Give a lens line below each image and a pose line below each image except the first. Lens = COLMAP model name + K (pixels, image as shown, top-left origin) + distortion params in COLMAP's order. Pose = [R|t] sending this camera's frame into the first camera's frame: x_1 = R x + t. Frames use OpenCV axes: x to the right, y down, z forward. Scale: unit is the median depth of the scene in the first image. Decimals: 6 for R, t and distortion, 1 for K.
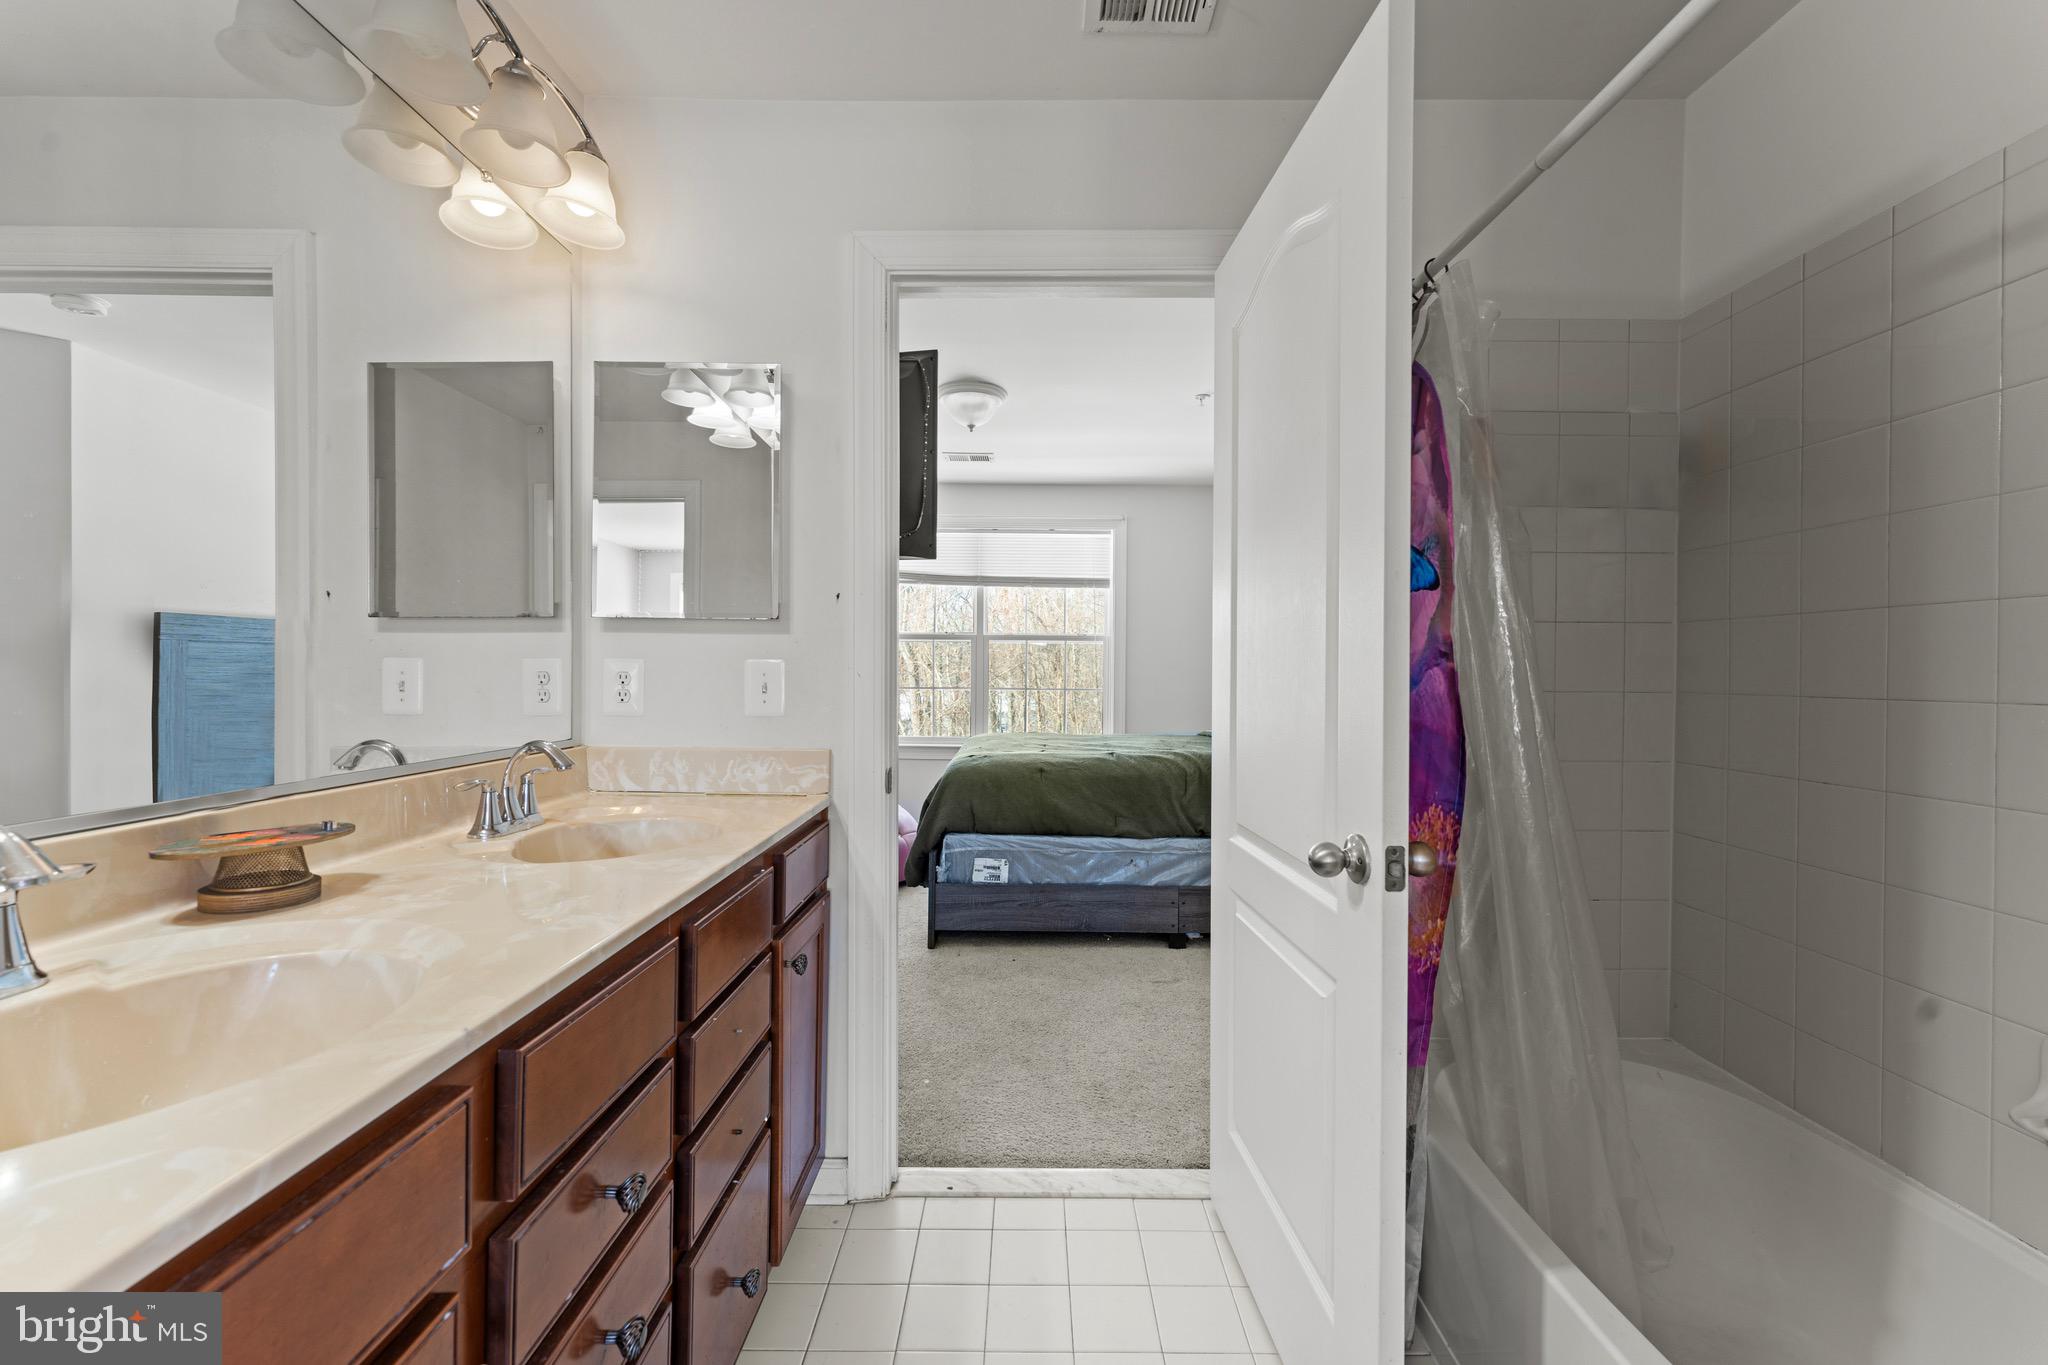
lens RADIAL K [[816.9, 0, 1018.2], [0, 816.9, 672.4], [0, 0, 1]] dist [-0.002574, 0.000202]
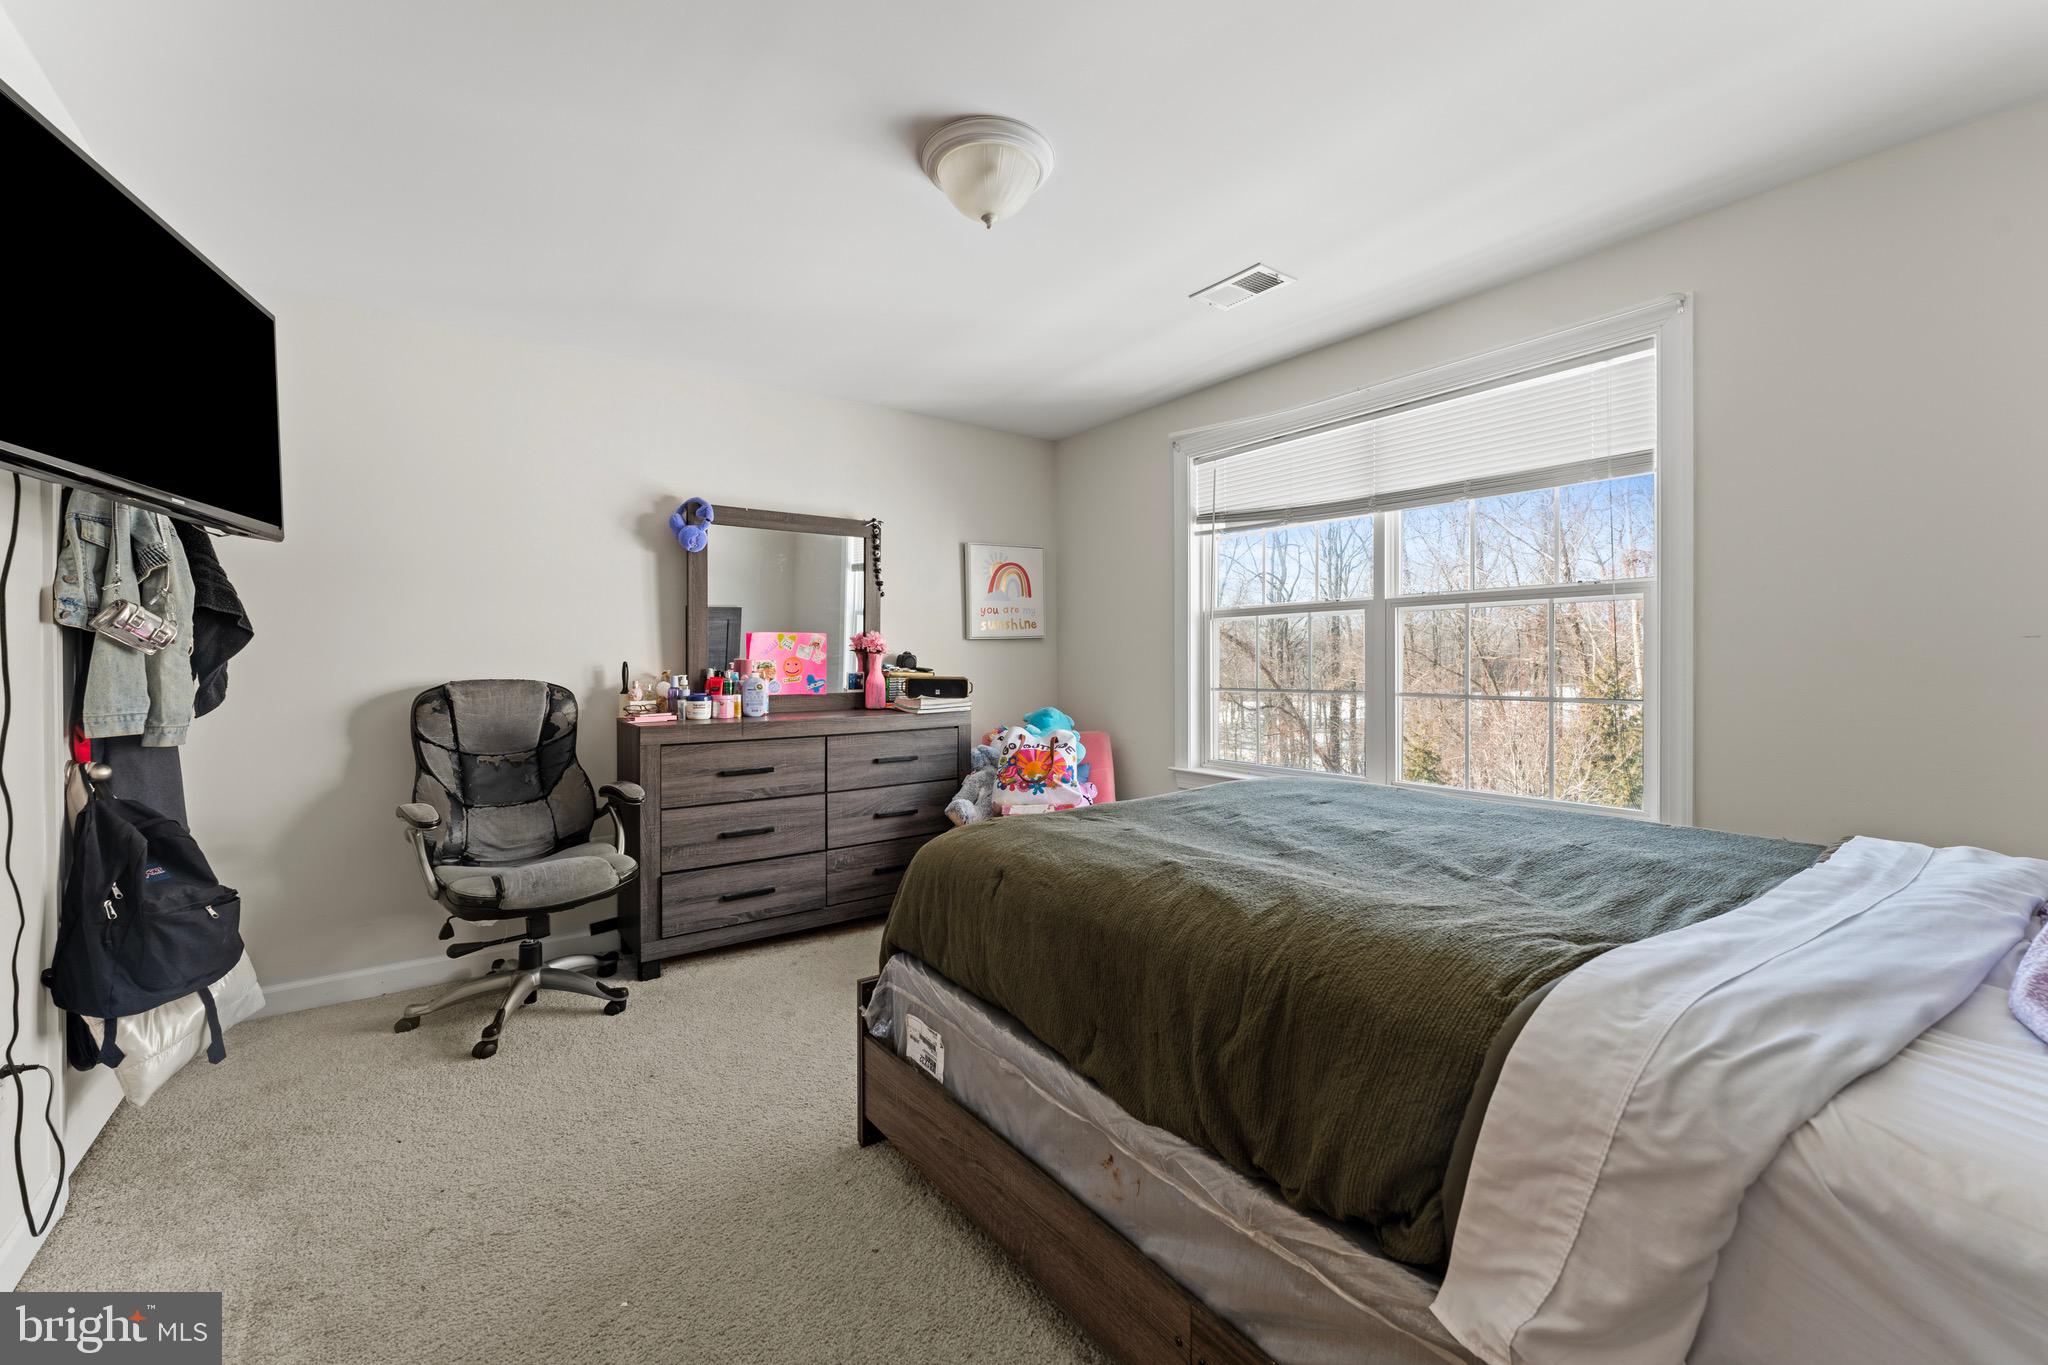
lens RADIAL K [[816.9, 0, 1021.4], [0, 816.9, 668.2], [0, 0, 1]] dist [-0.002574, 0.000202]
pose [[0.590893, 0.001031, -0.806749, 0.428325], [0.005063, 0.999975, 0.004987, -0.002615], [0.806734, -0.007031, 0.590873, 0.746982]]
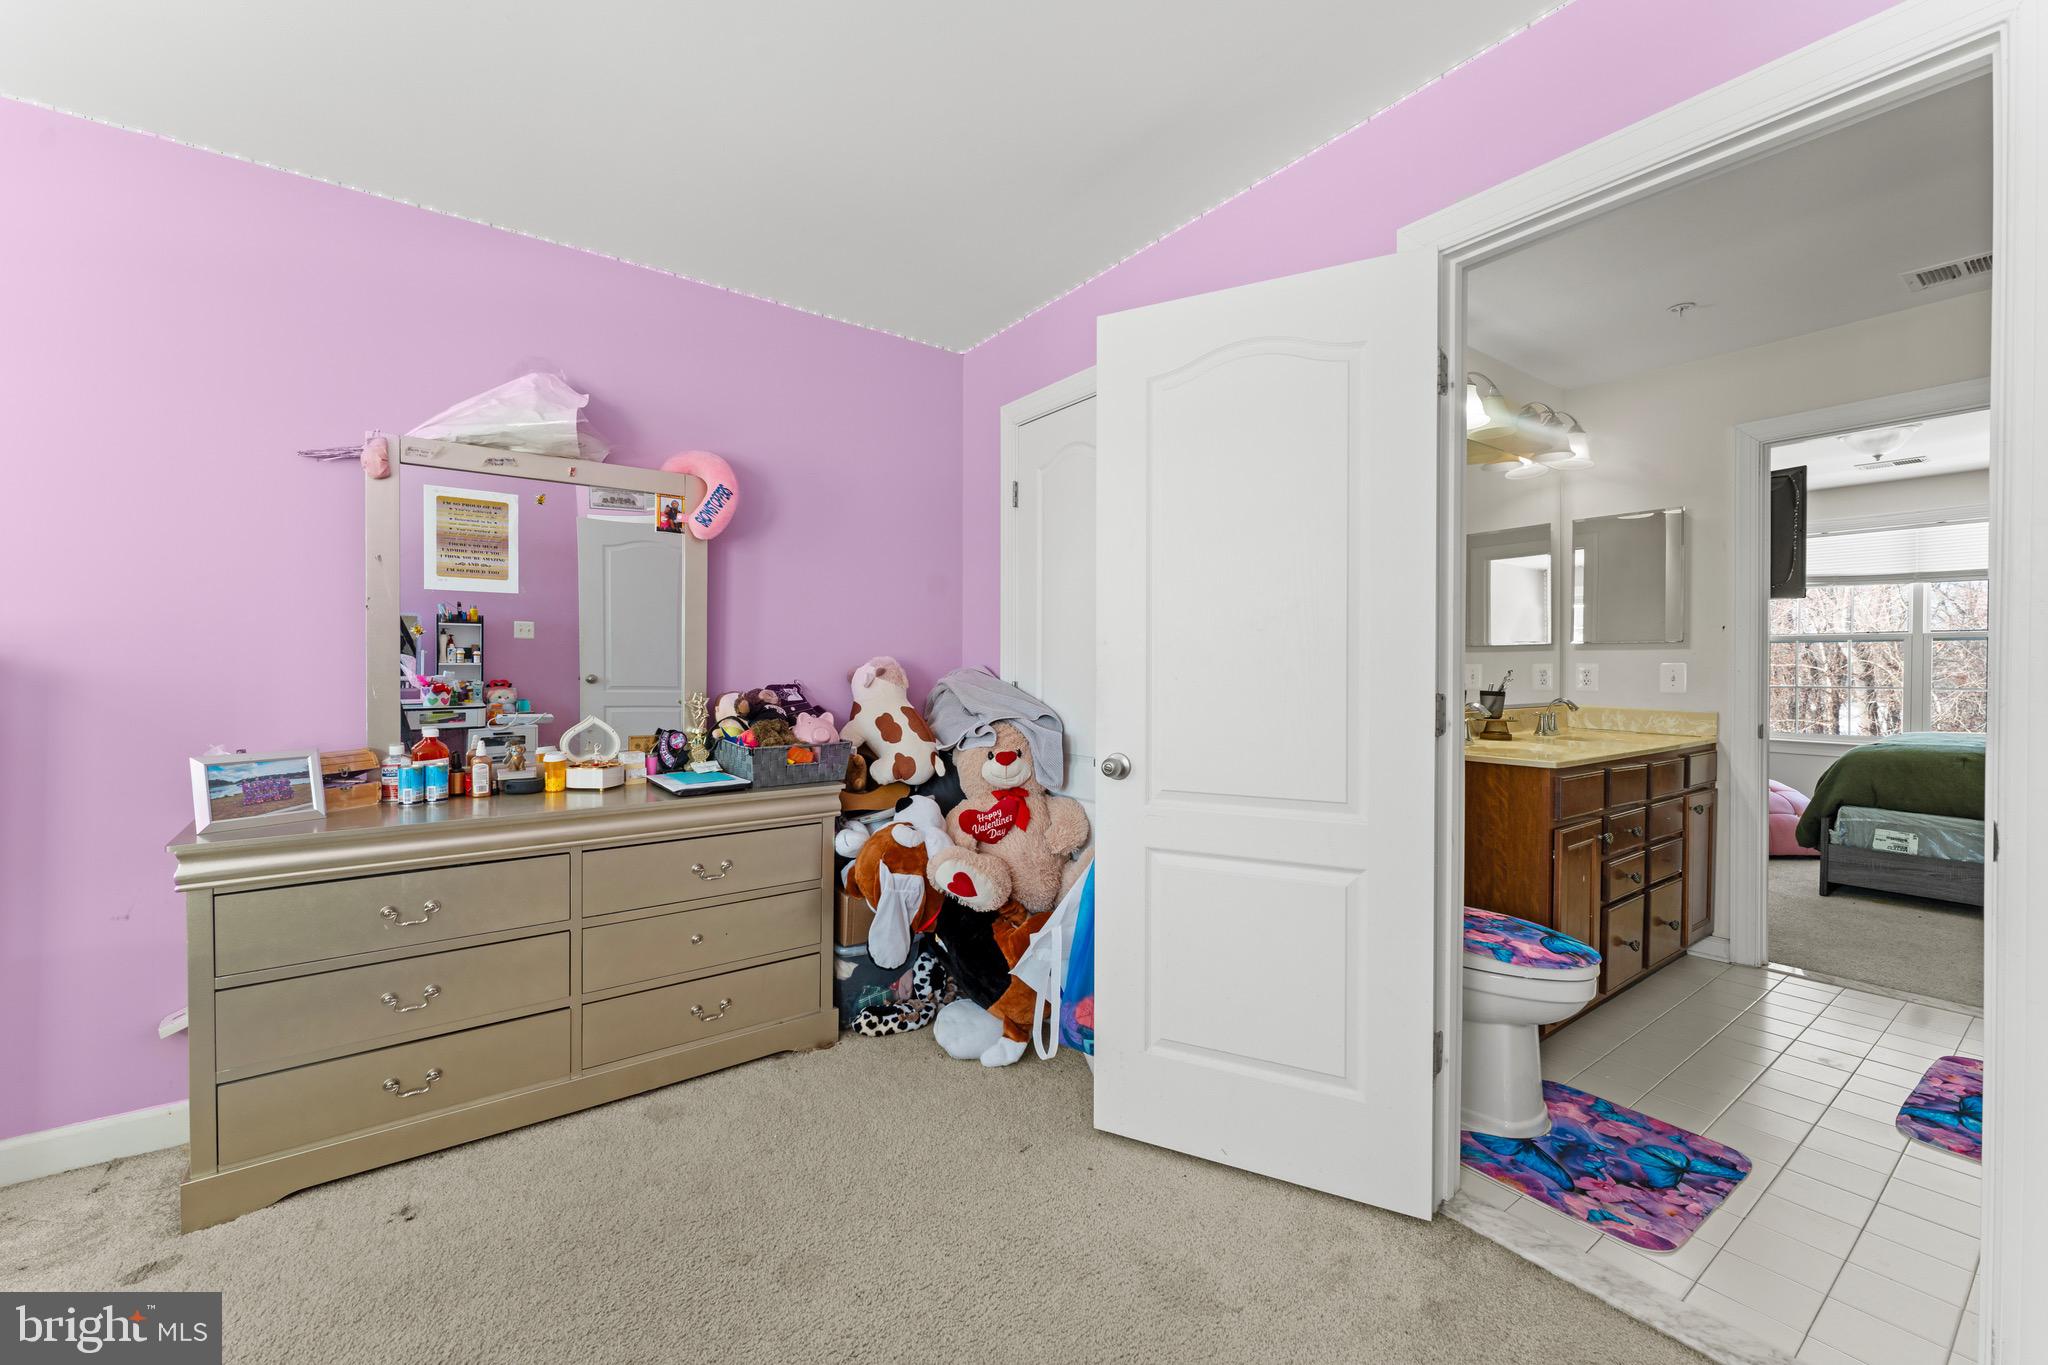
lens RADIAL K [[816.9, 0, 1009.0], [0, 816.9, 677.1], [0, 0, 1]] dist [-0.002574, 0.000202]
pose [[0.587790, 0.002593, -0.809009, 0.163556], [-0.000721, 0.999996, 0.002681, 0.006256], [0.809013, -0.000993, 0.587790, -0.708874]]
